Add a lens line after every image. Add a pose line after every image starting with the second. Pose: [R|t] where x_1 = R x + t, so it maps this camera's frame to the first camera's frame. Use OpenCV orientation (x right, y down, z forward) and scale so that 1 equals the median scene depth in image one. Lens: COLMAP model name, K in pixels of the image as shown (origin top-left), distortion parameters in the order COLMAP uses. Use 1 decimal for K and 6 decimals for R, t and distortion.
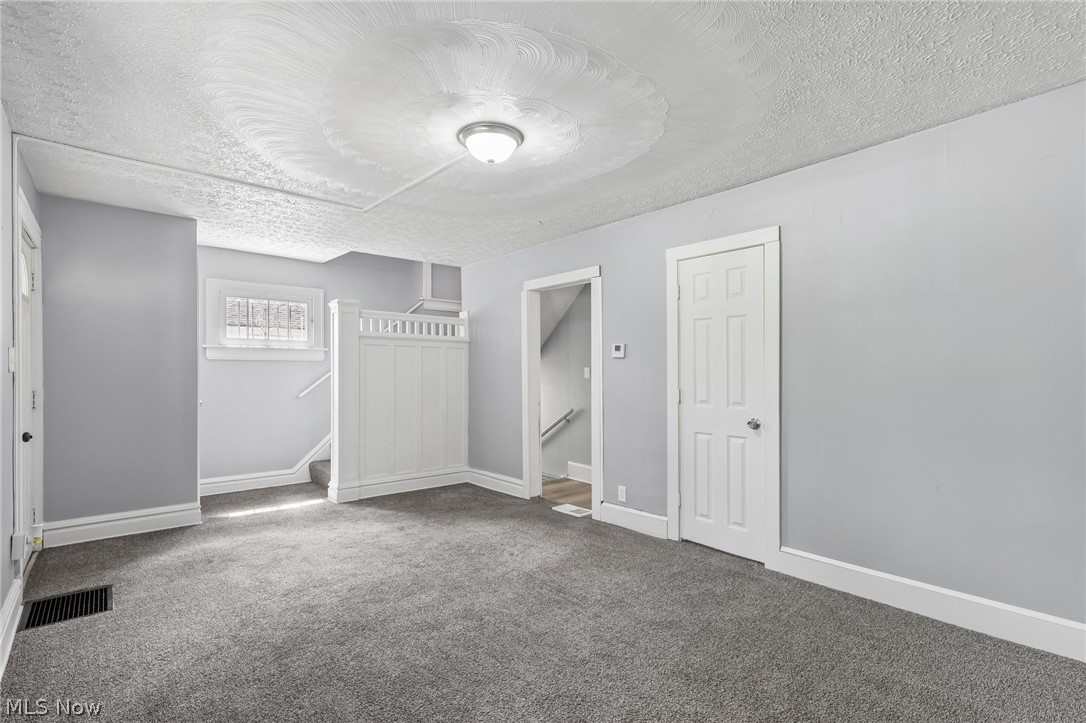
lens RADIAL K [[502.7, 0, 539.0], [0, 502.7, 375.4], [0, 0, 1]] dist [-0.002194, -0.000141]
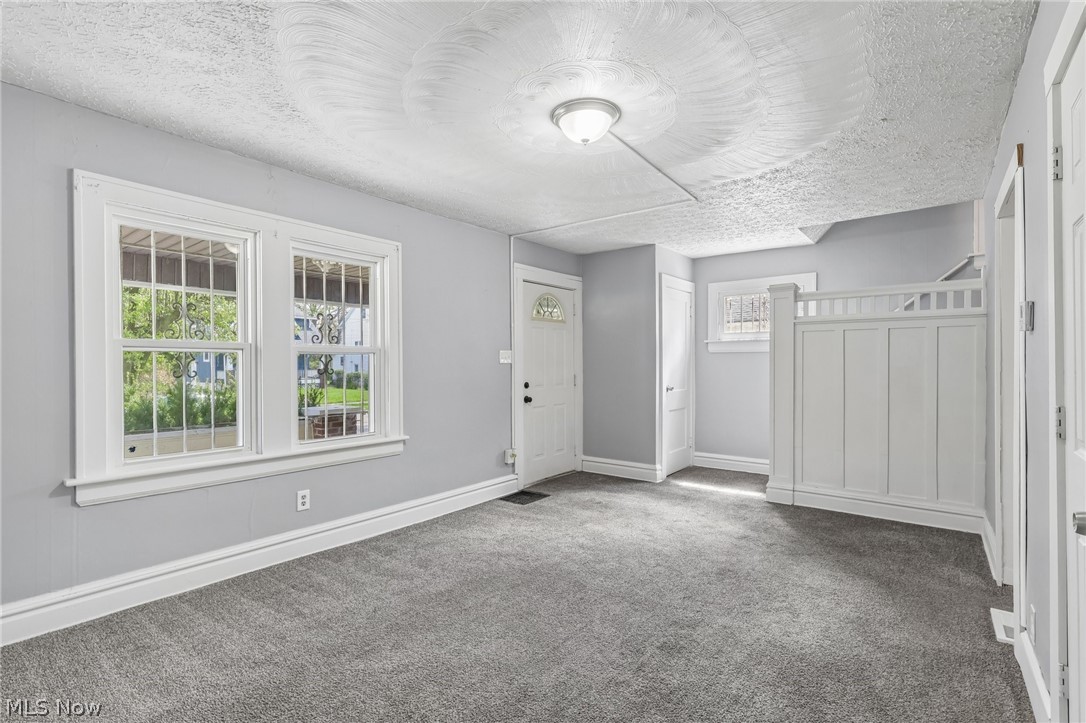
lens RADIAL K [[507.5, 0, 540.5], [0, 507.5, 368.0], [0, 0, 1]] dist [-0.001728, 0.000308]
pose [[0.202256, 0.005435, -0.979318, 0.535145], [-0.002910, 0.999984, 0.004949, -0.000439], [0.979328, 0.001848, 0.202269, 0.464949]]
